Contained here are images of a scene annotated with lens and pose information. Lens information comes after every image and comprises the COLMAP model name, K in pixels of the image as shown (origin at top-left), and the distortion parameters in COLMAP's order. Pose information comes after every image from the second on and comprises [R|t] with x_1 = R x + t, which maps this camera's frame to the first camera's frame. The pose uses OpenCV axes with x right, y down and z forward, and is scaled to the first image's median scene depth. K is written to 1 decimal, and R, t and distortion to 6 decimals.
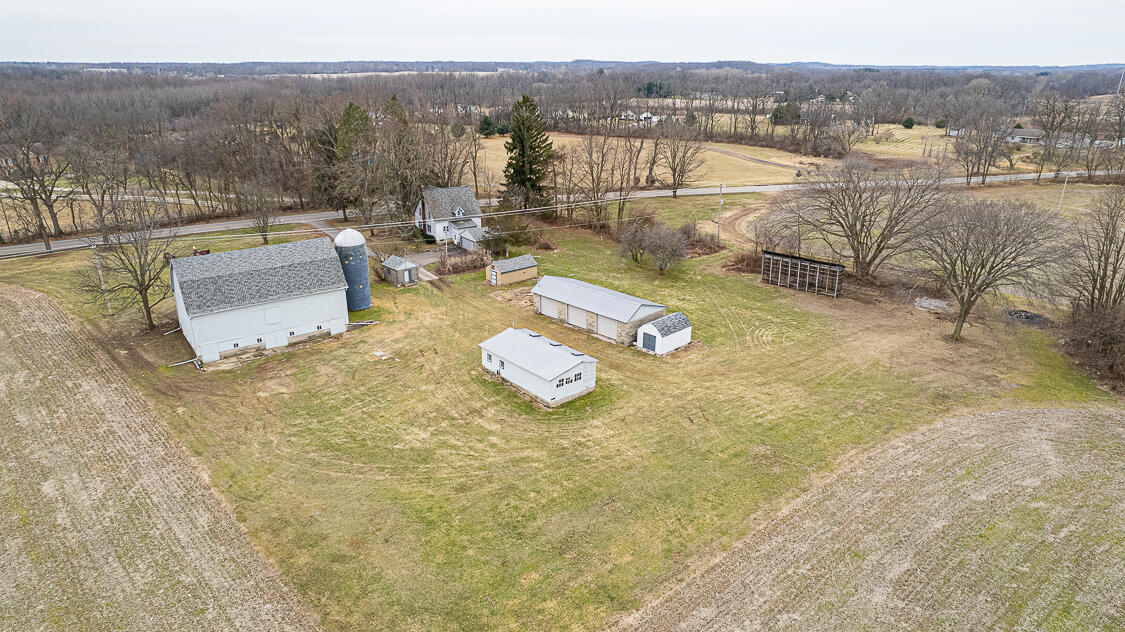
lens RADIAL K [[724.5, 0, 565.5], [0, 724.5, 315.7], [0, 0, 1]] dist [-0.079561, 0.078300]
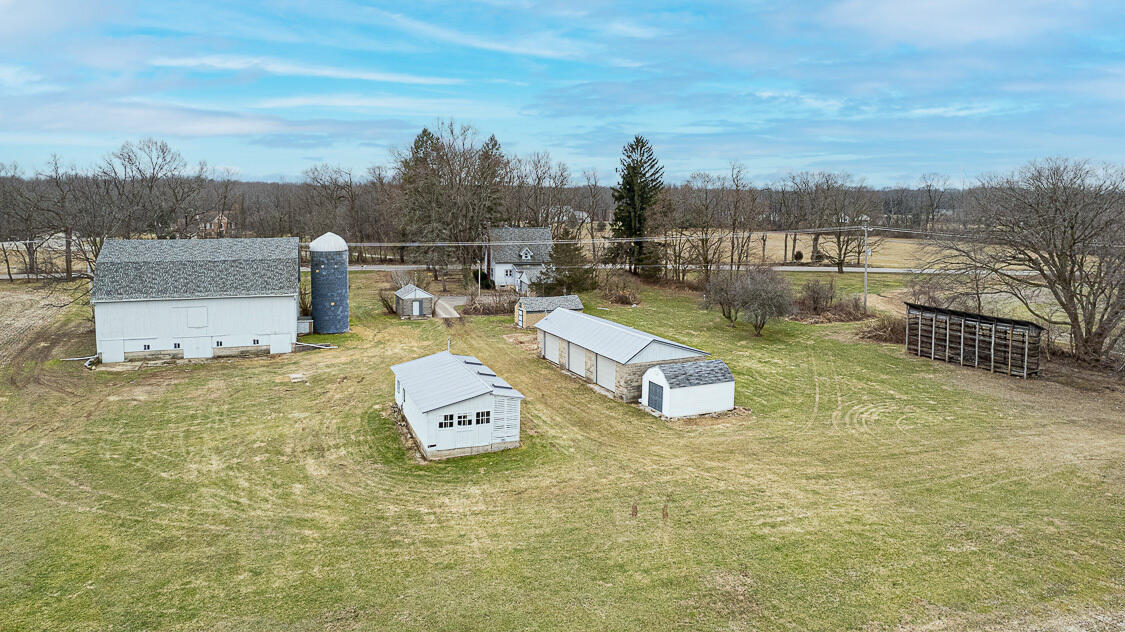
lens RADIAL K [[742.4, 0, 552.0], [0, 742.4, 251.5], [0, 0, 1]] dist [-0.060040, 0.042103]
pose [[0.942682, 0.032462, -0.332110, 0.234902], [-0.117379, 0.963909, -0.238958, 0.076960], [0.312366, 0.264244, 0.912470, 0.336226]]
